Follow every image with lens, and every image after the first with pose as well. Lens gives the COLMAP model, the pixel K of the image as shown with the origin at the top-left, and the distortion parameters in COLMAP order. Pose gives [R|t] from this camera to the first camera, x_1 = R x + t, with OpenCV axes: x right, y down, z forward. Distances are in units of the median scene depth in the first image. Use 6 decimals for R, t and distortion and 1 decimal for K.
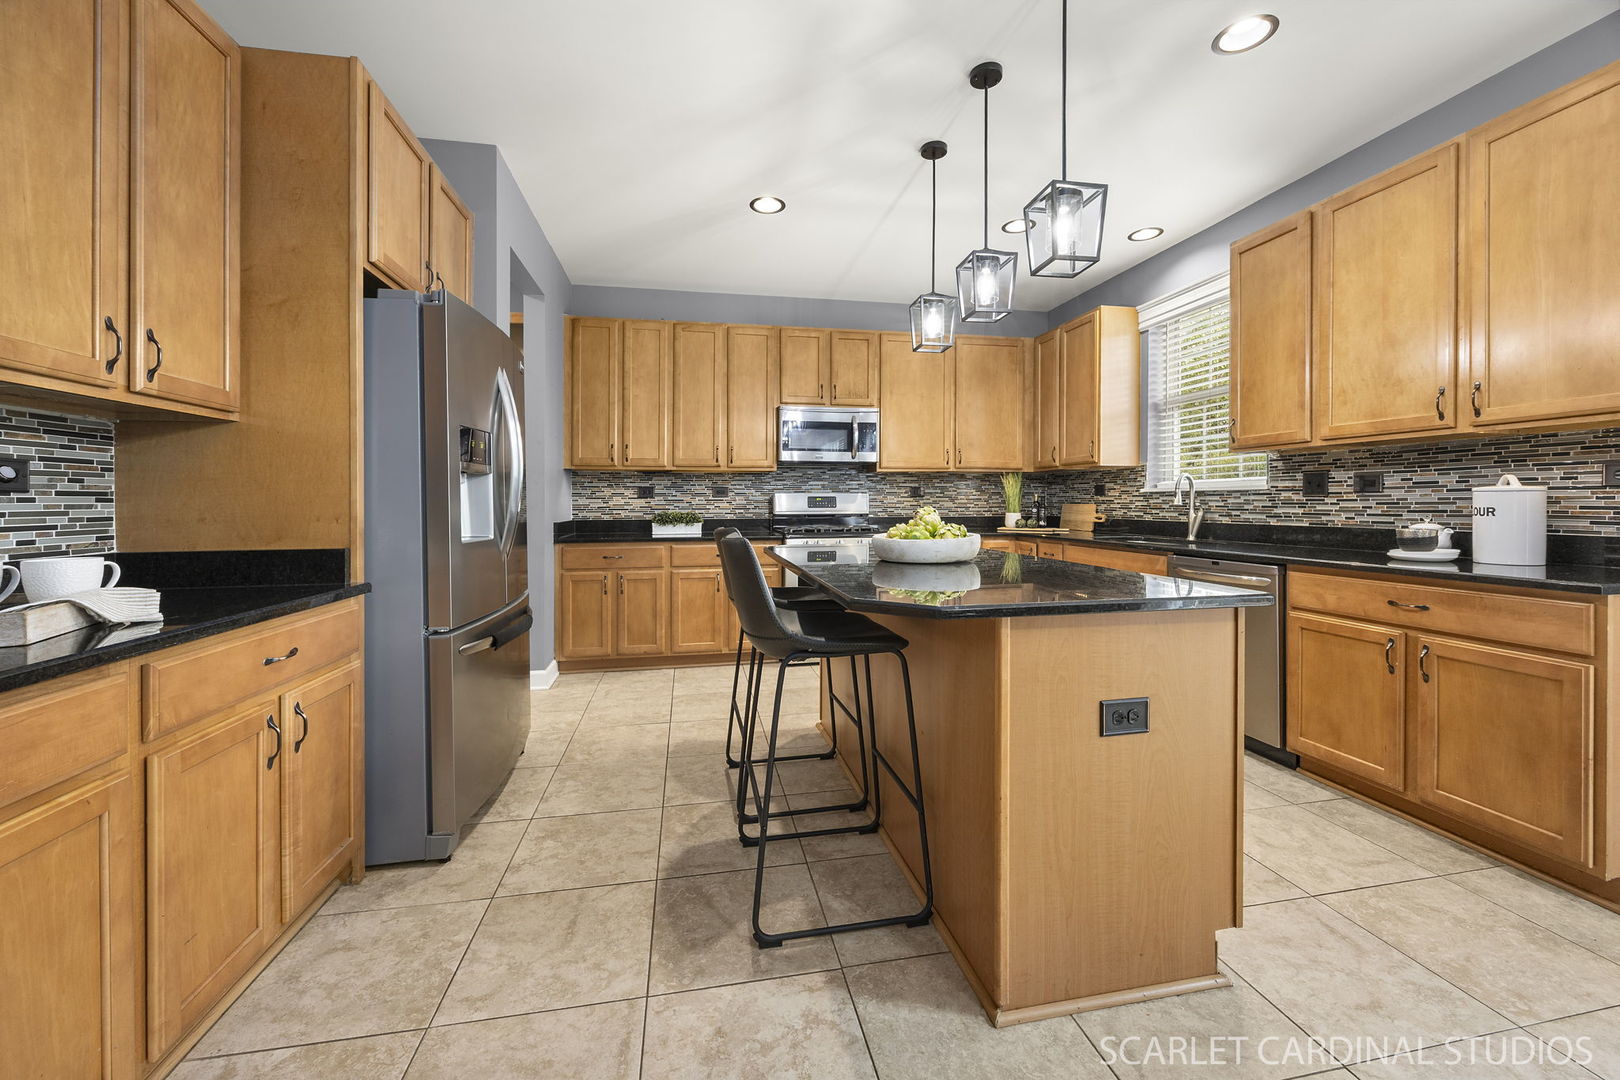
lens RADIAL K [[617.4, 0, 813.5], [0, 617.4, 507.0], [0, 0, 1]] dist [-0.001841, -0.000353]
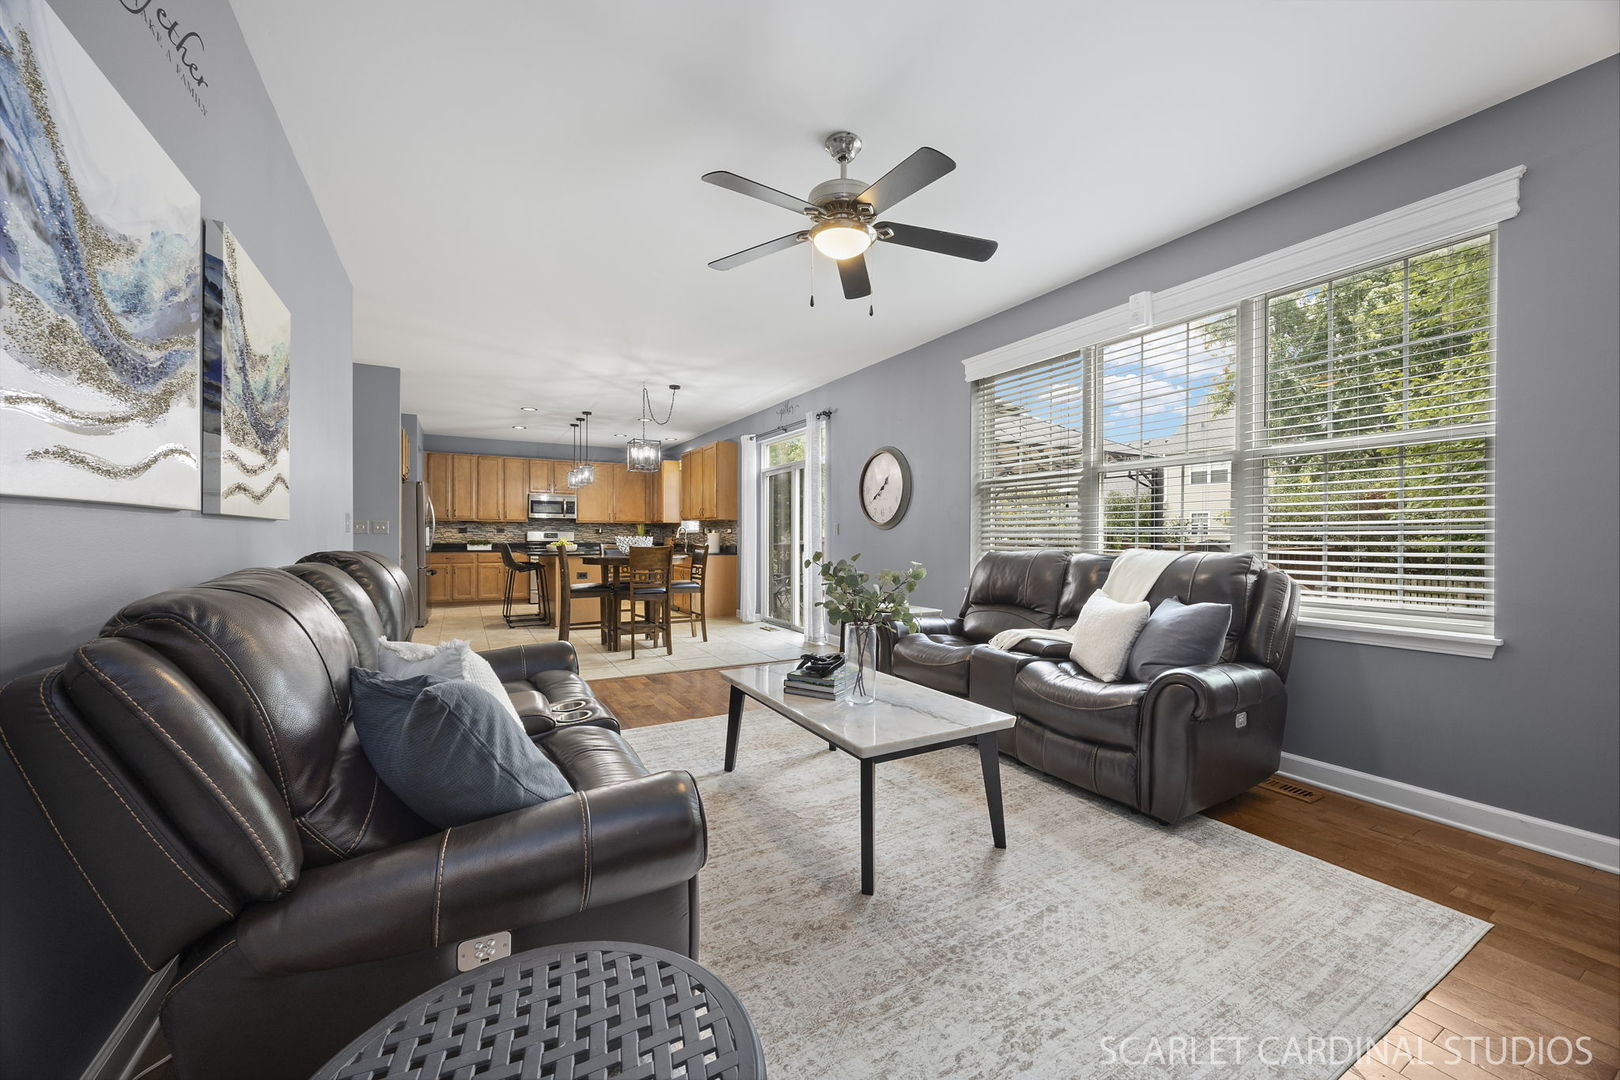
lens RADIAL K [[608.1, 0, 801.5], [0, 608.1, 550.3], [0, 0, 1]] dist [-0.000726, -0.000009]
pose [[0.951891, 0.001963, 0.306430, 0.294113], [-0.006919, 0.999862, 0.015087, 0.007745], [-0.306358, -0.016482, 0.951774, -1.981629]]
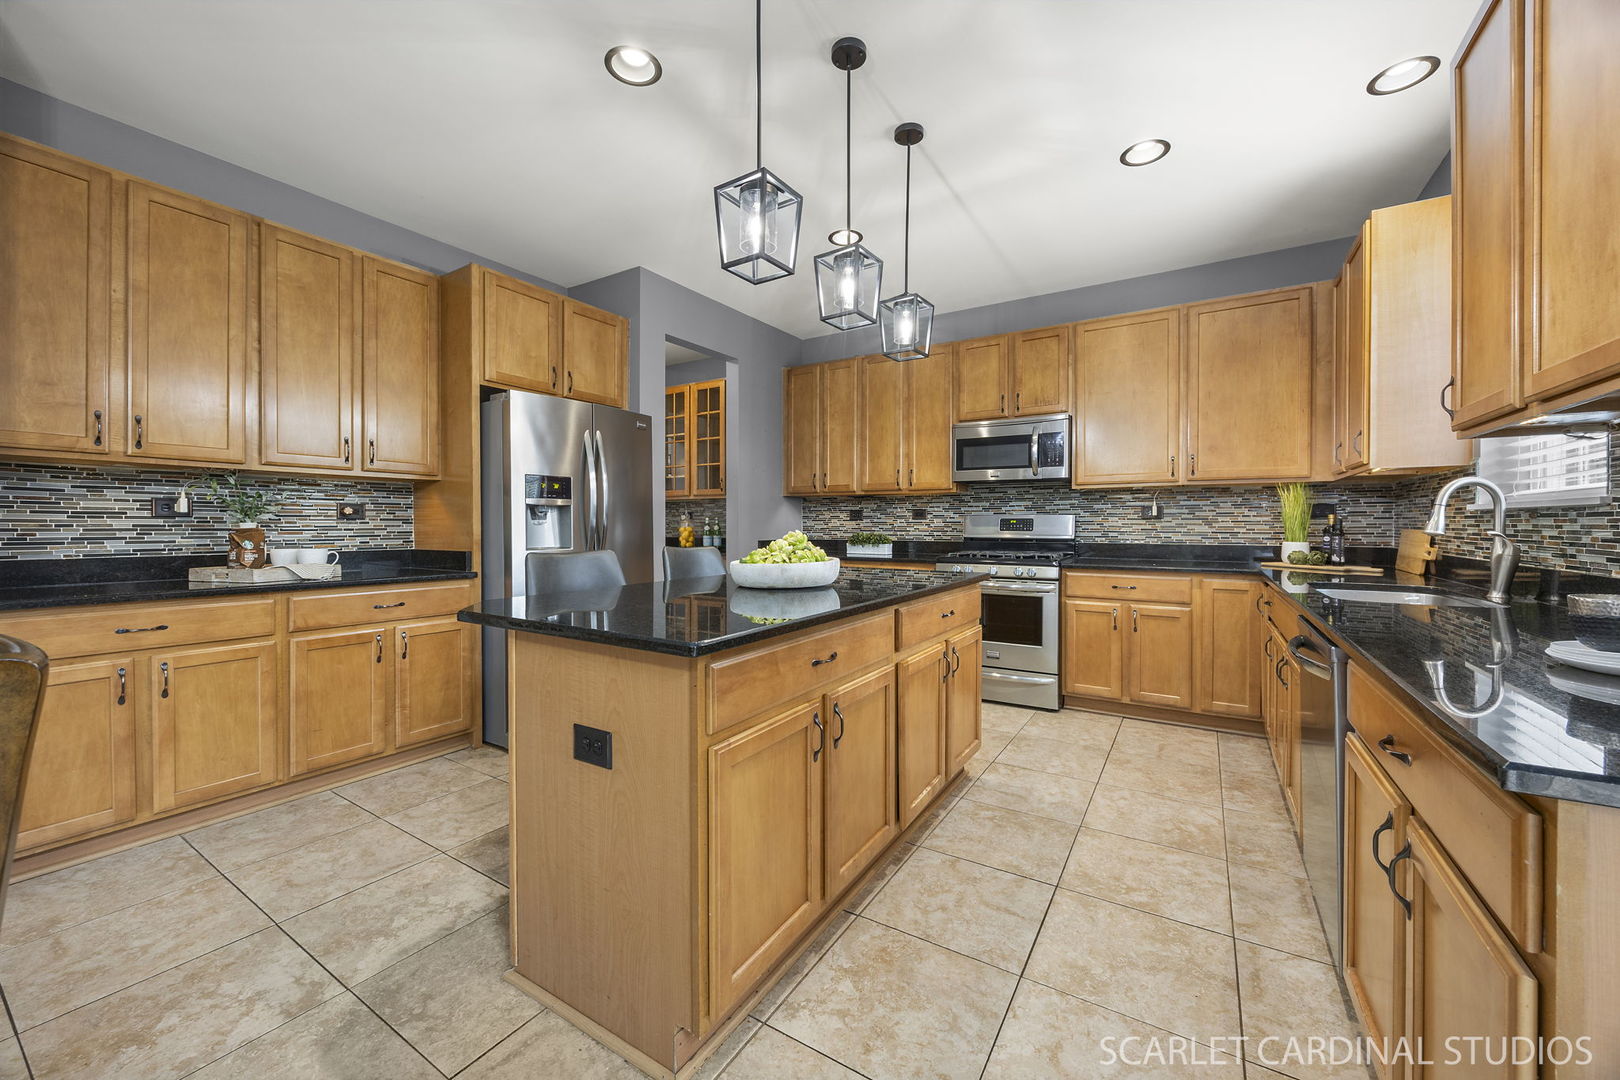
lens RADIAL K [[617.4, 0, 832.8], [0, 617.4, 528.7], [0, 0, 1]] dist [-0.001841, -0.000353]
pose [[0.737586, 0.009435, -0.675188, 0.618987], [-0.008352, 0.999953, 0.004850, -0.006246], [0.675202, 0.002062, 0.737630, 0.225972]]
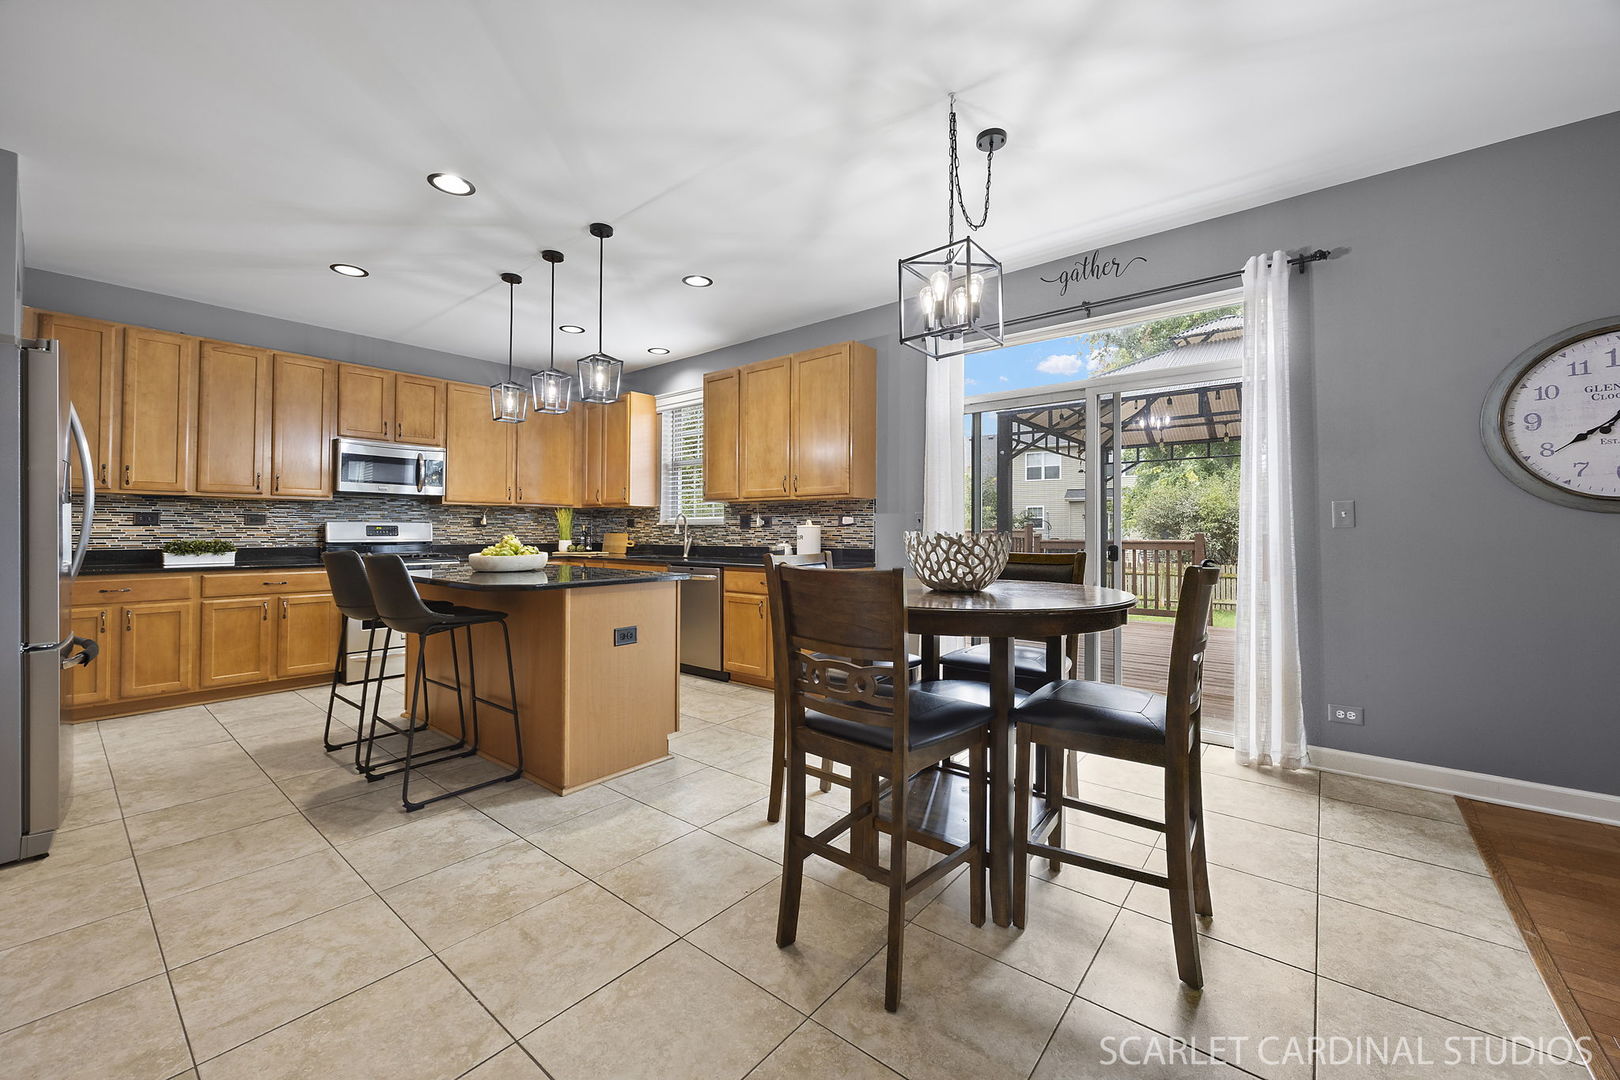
lens RADIAL K [[617.4, 0, 809.3], [0, 617.4, 528.1], [0, 0, 1]] dist [-0.001841, -0.000353]
pose [[0.767209, 0.008021, 0.641347, -0.150783], [0.000593, 0.999912, -0.013215, 0.002921], [-0.641397, 0.010519, 0.767137, -0.419577]]
